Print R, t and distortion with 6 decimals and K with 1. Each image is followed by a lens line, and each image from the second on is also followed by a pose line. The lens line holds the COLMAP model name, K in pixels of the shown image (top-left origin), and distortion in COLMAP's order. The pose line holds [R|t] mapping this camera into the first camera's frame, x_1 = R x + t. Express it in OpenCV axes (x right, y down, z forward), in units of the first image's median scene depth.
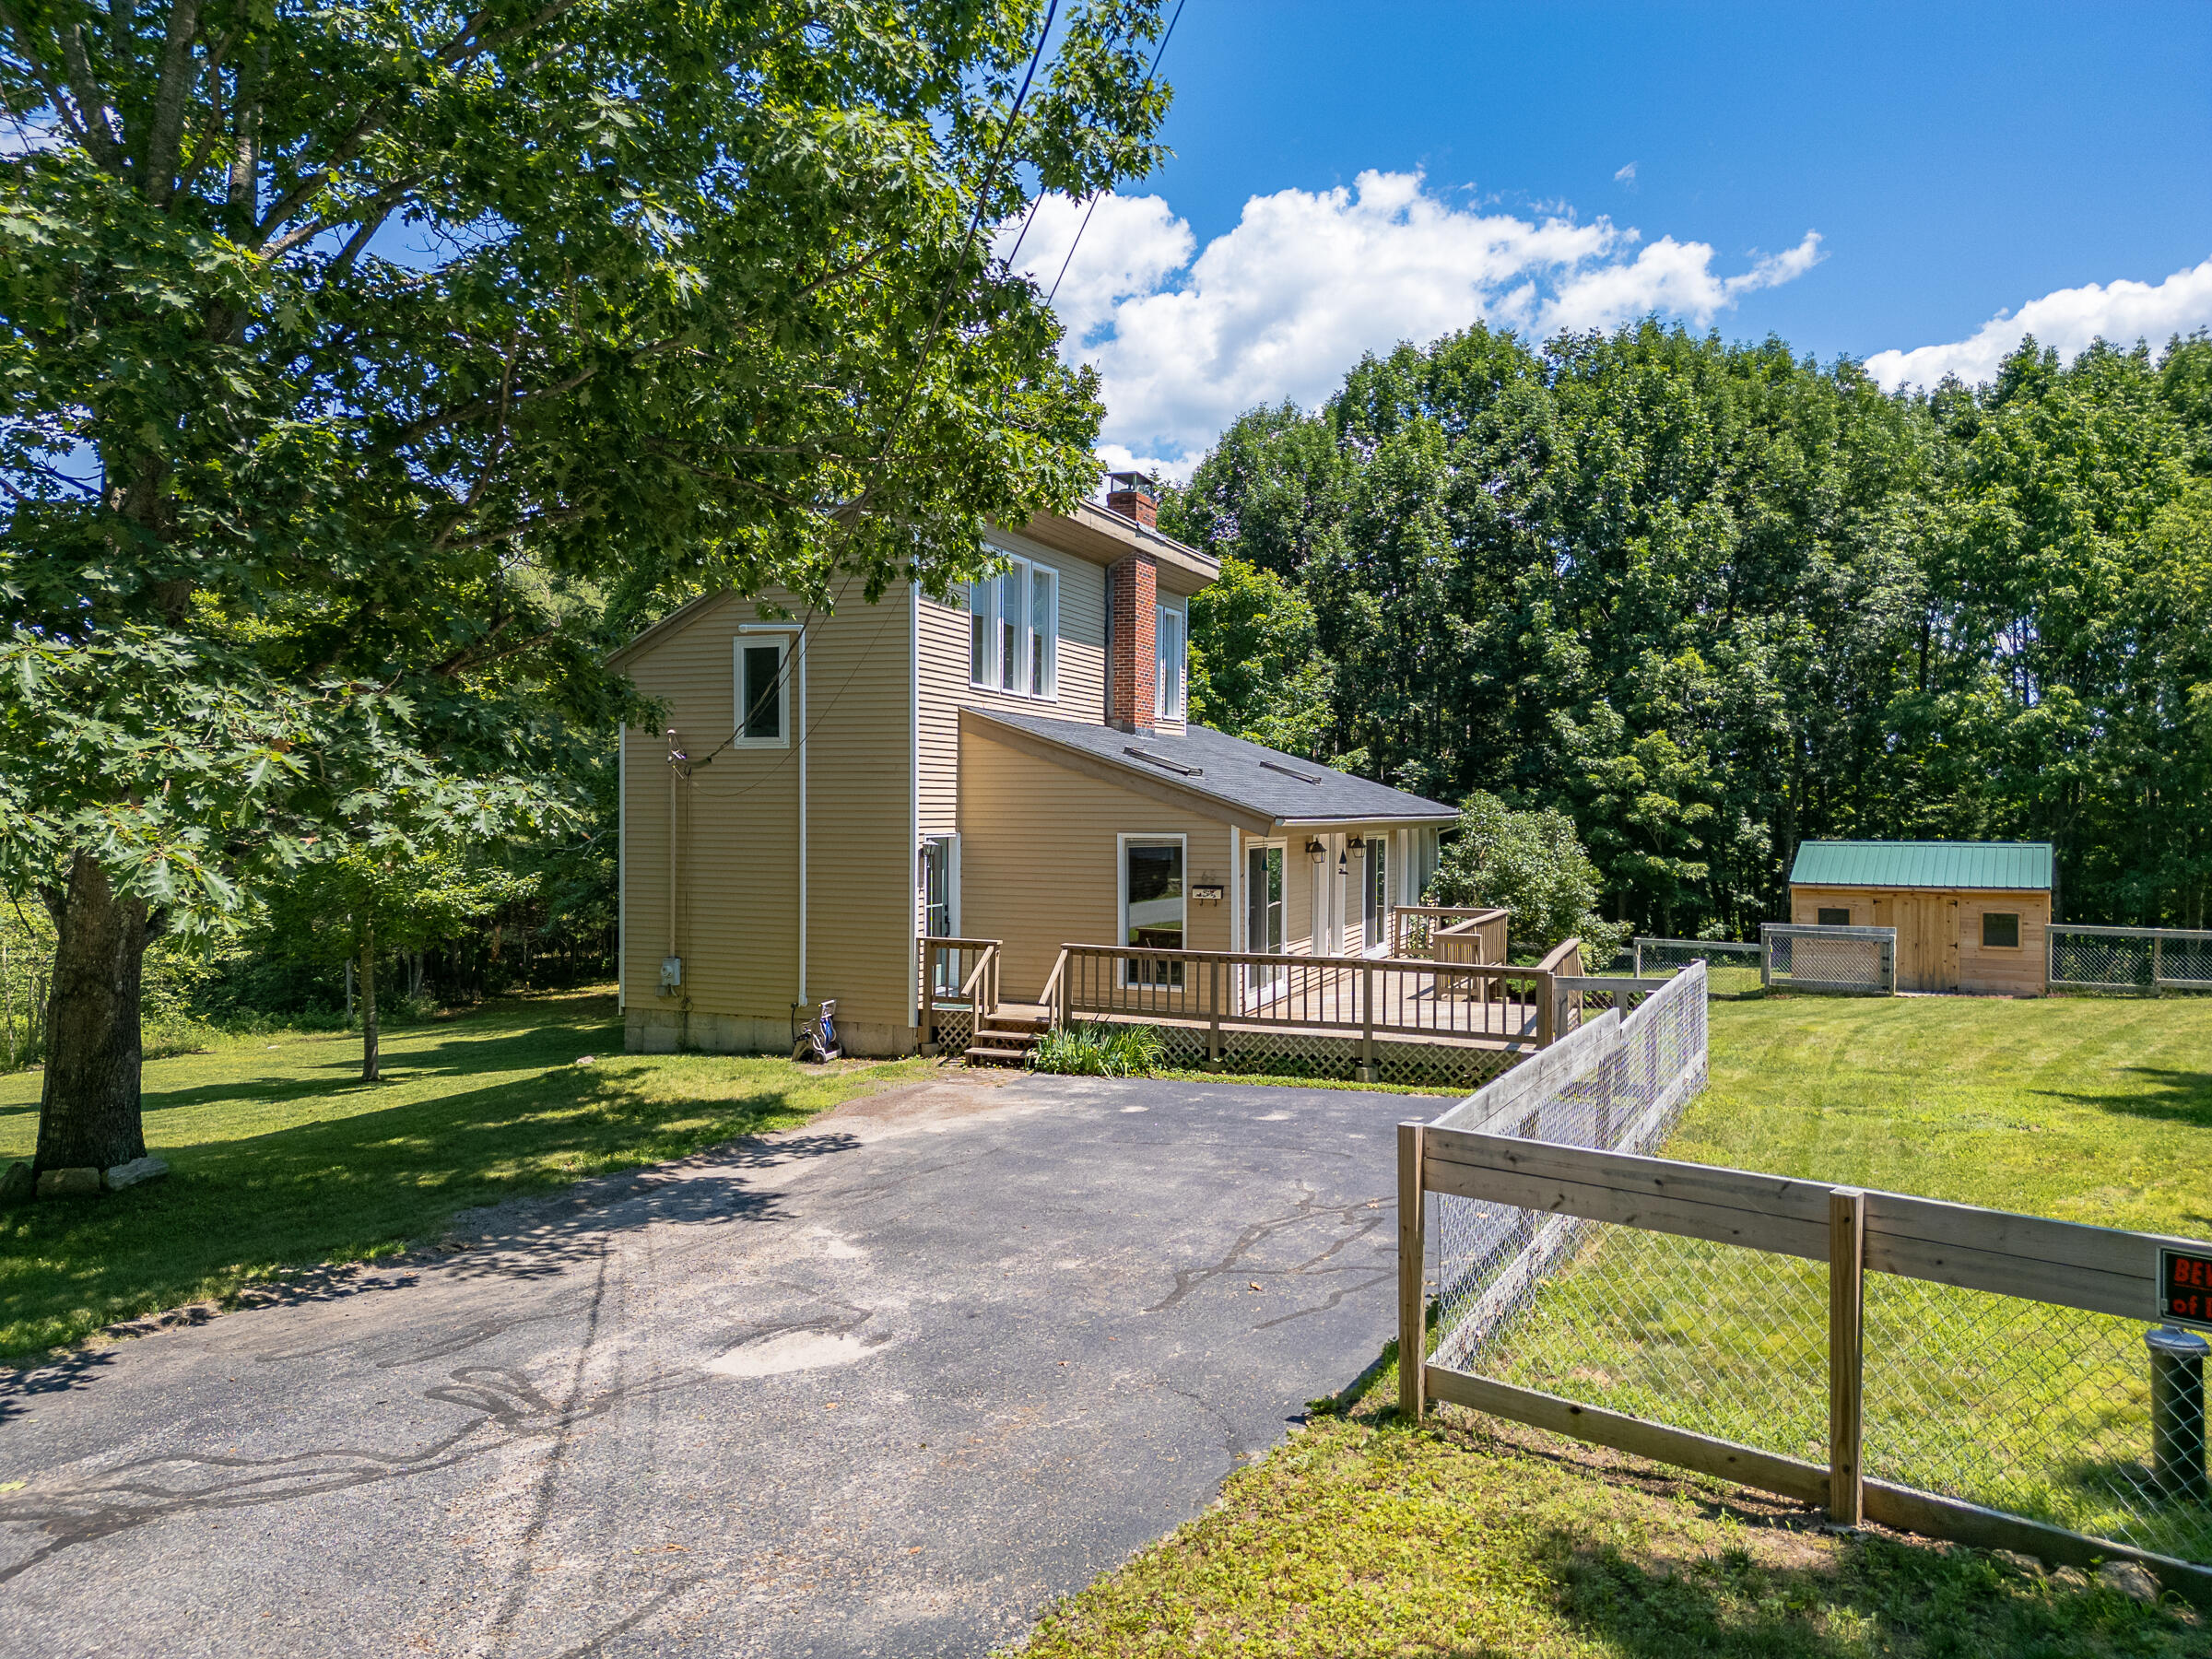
lens RADIAL K [[1556.6, 0, 1110.4], [0, 1556.6, 833.5], [0, 0, 1]] dist [0.061060, -0.030768]
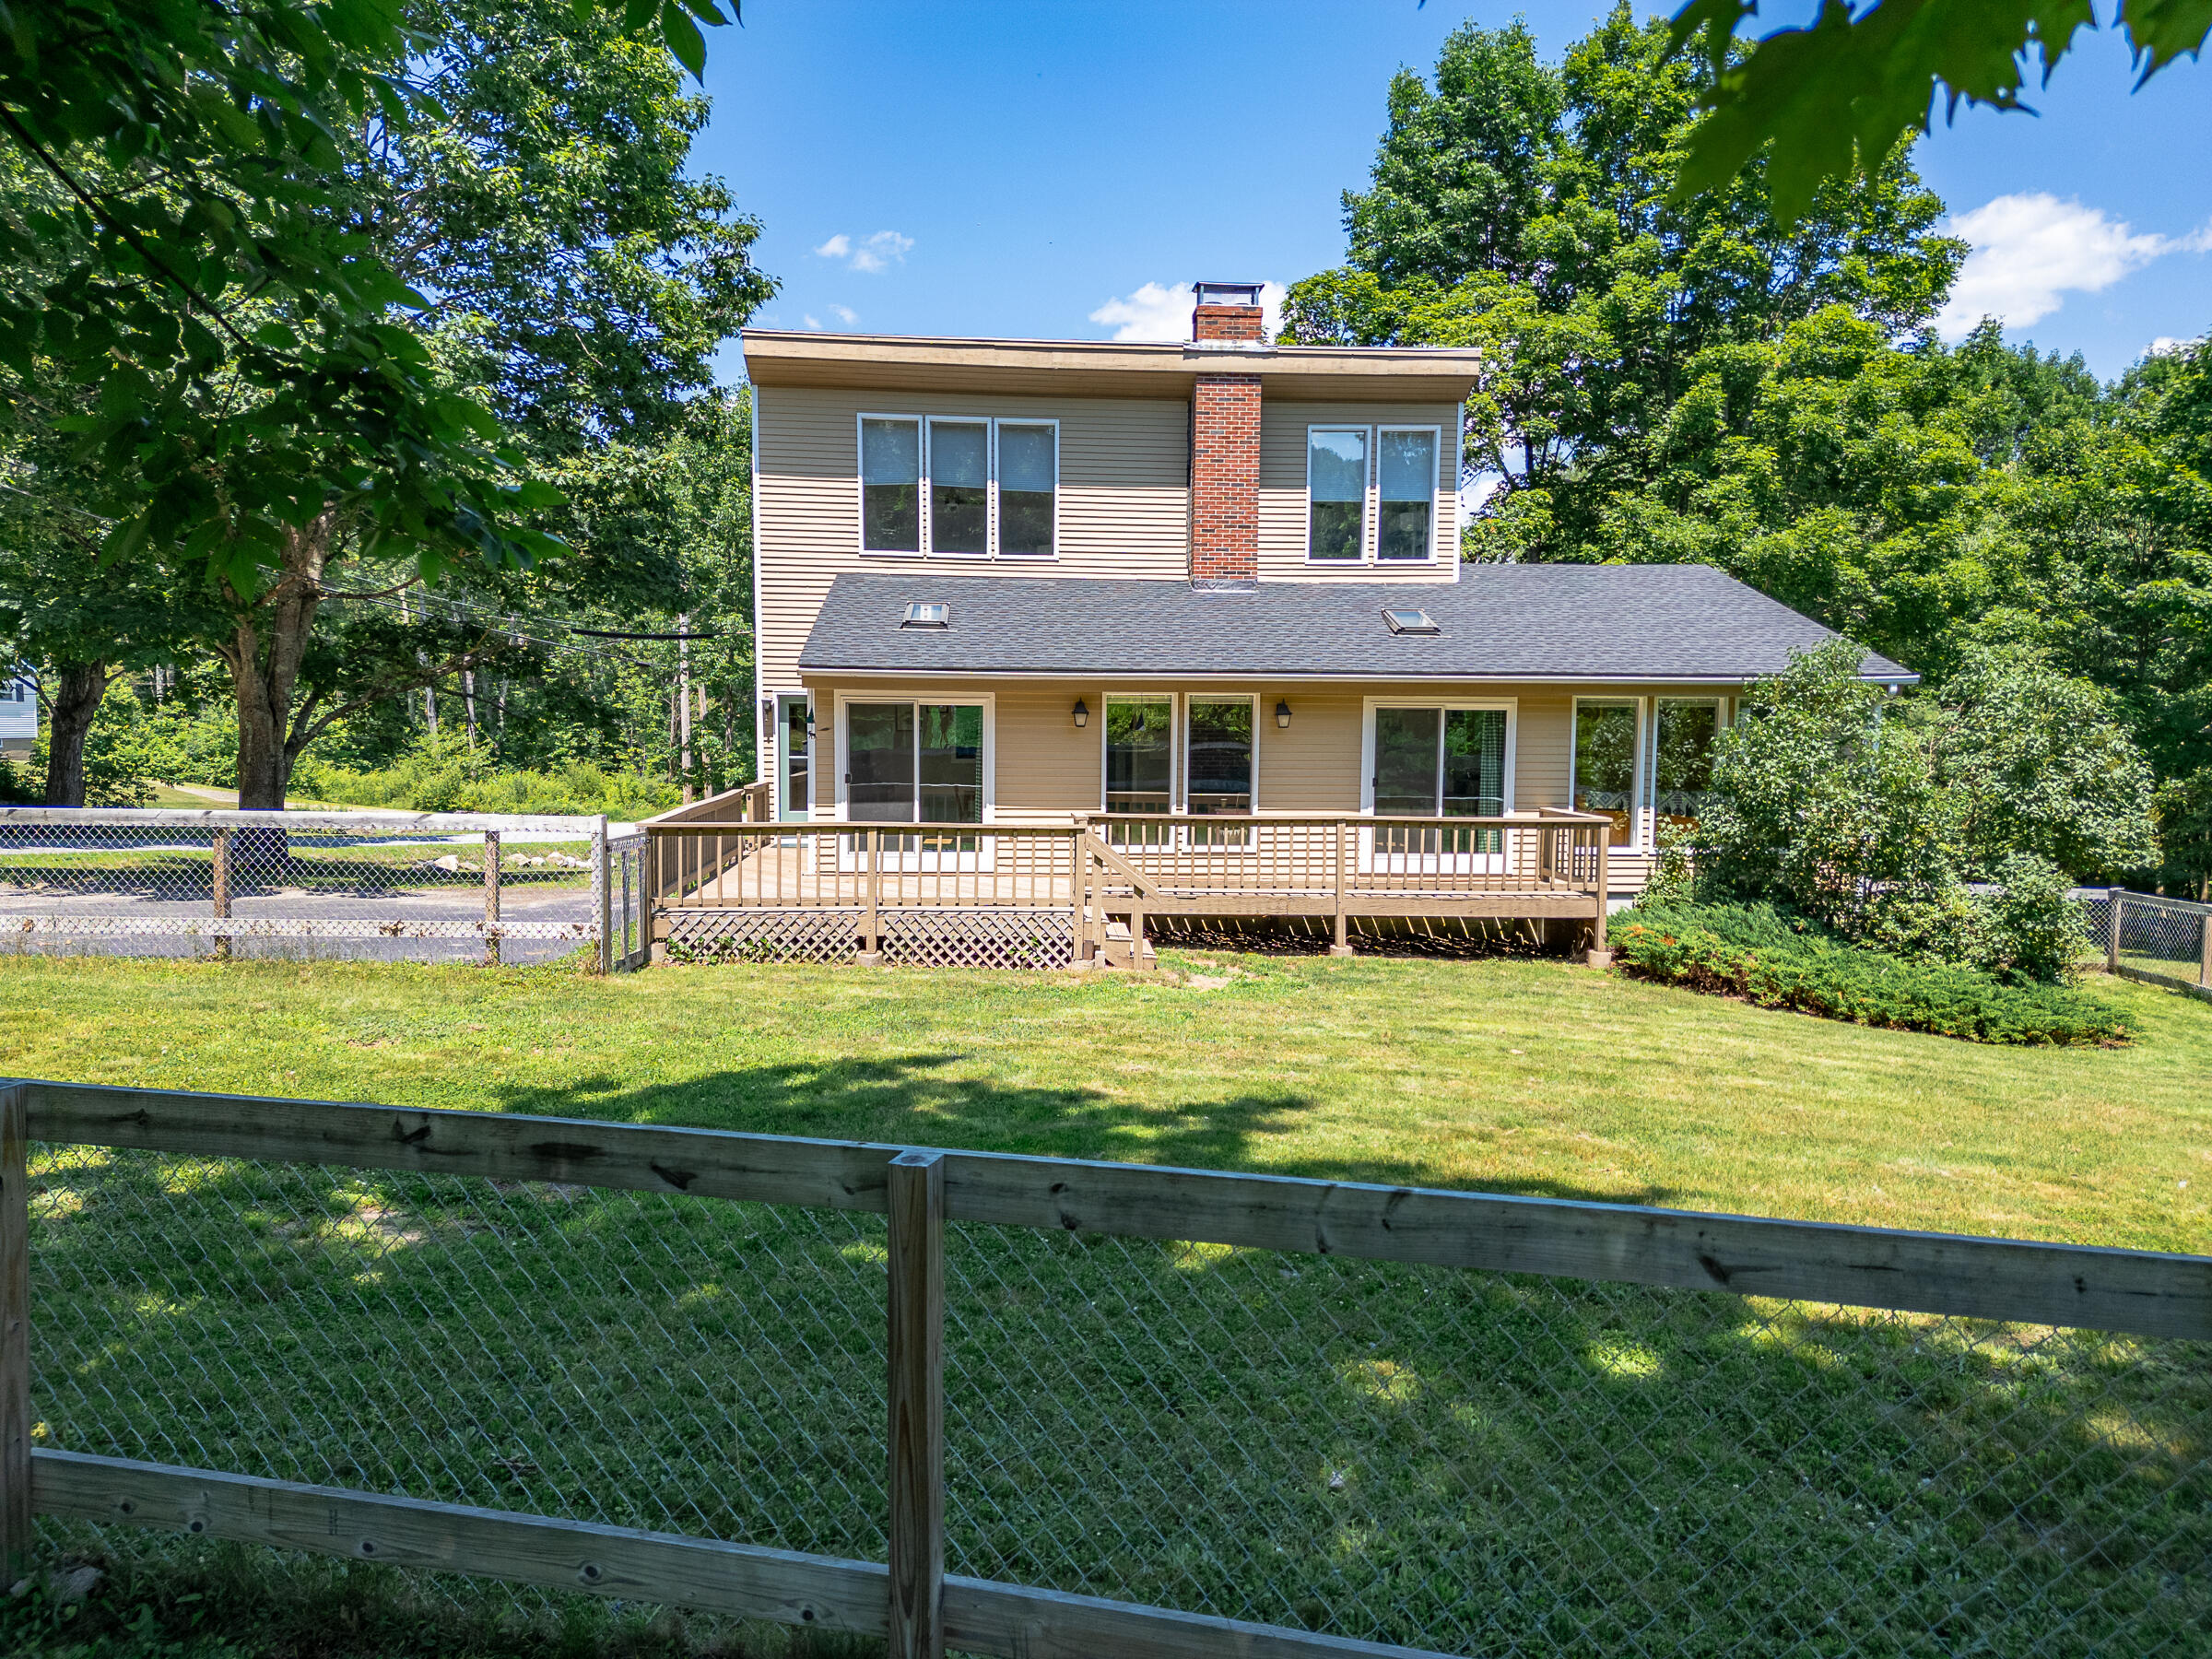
lens RADIAL K [[1556.6, 0, 1101.8], [0, 1556.6, 847.8], [0, 0, 1]] dist [0.061060, -0.030768]
pose [[0.443470, 0.067237, -0.893764, 0.488697], [-0.022723, 0.997705, 0.063782, 0.016470], [0.896001, -0.007977, 0.443980, 0.350308]]
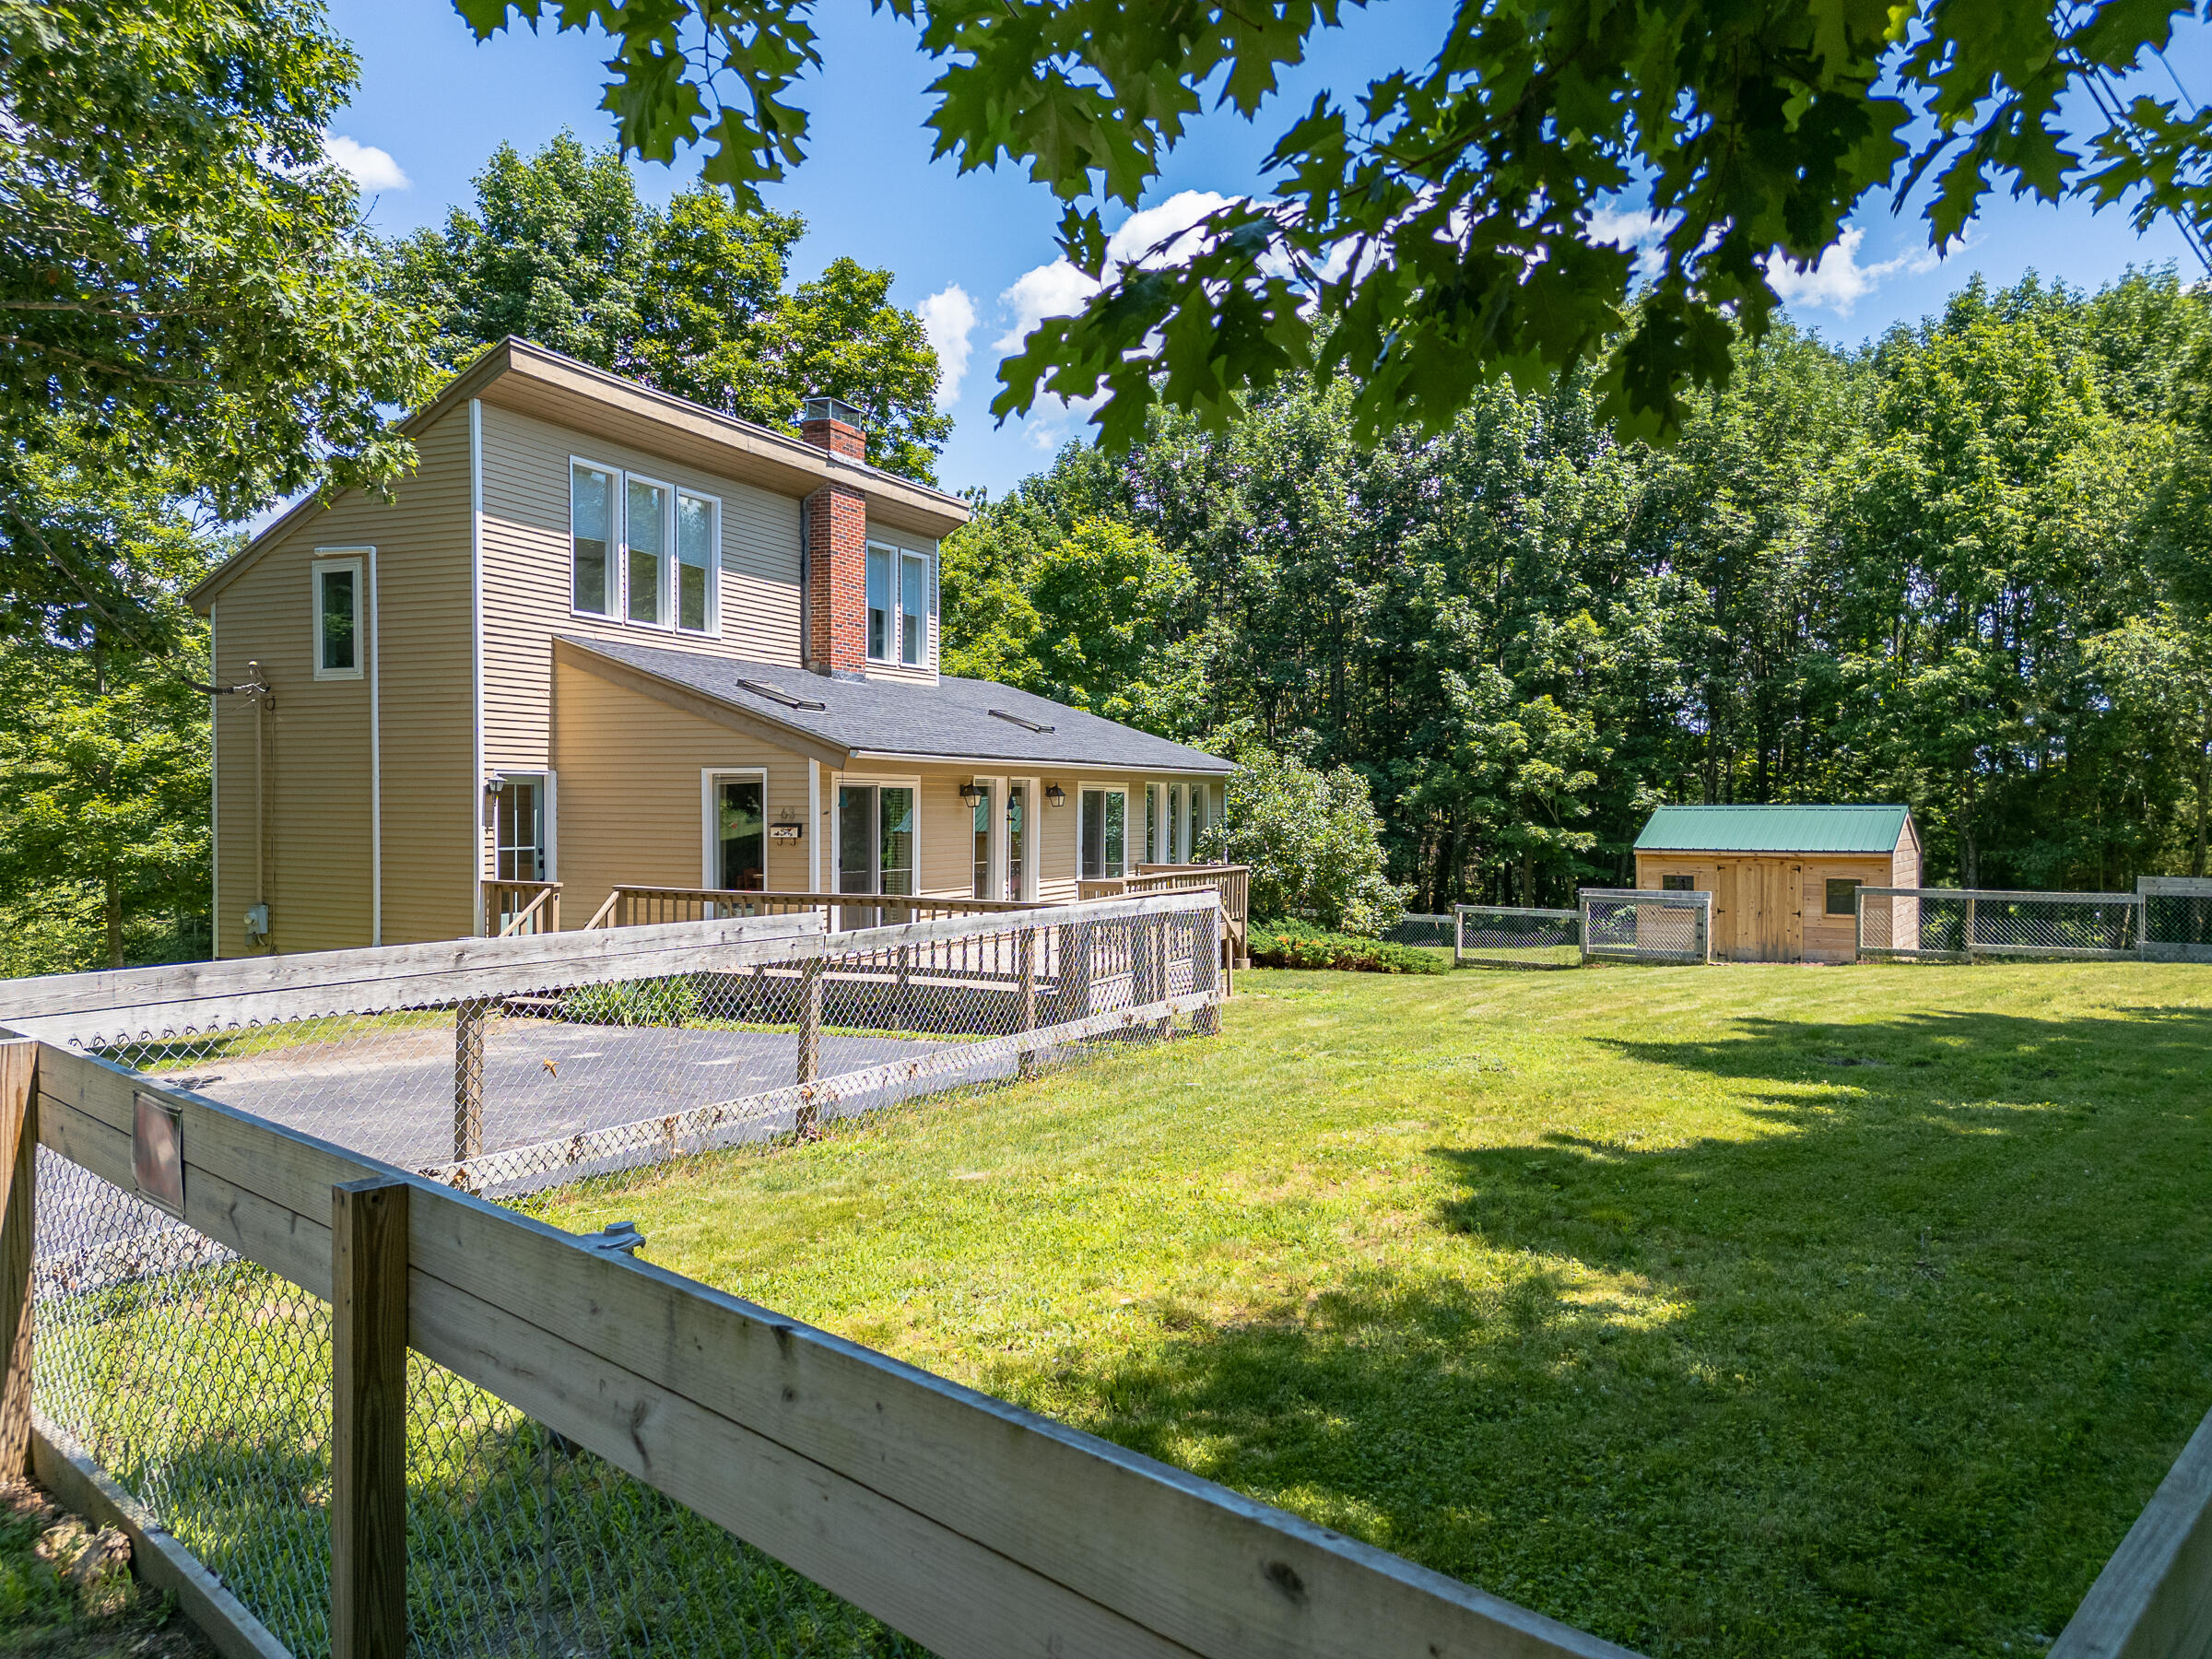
lens RADIAL K [[1556.6, 0, 1117.3], [0, 1556.6, 827.0], [0, 0, 1]] dist [0.061060, -0.030768]
pose [[0.998847, -0.000409, -0.047997, 0.145731], [0.000275, 0.999996, -0.002799, 0.018403], [0.047998, 0.002783, 0.998844, 0.040760]]
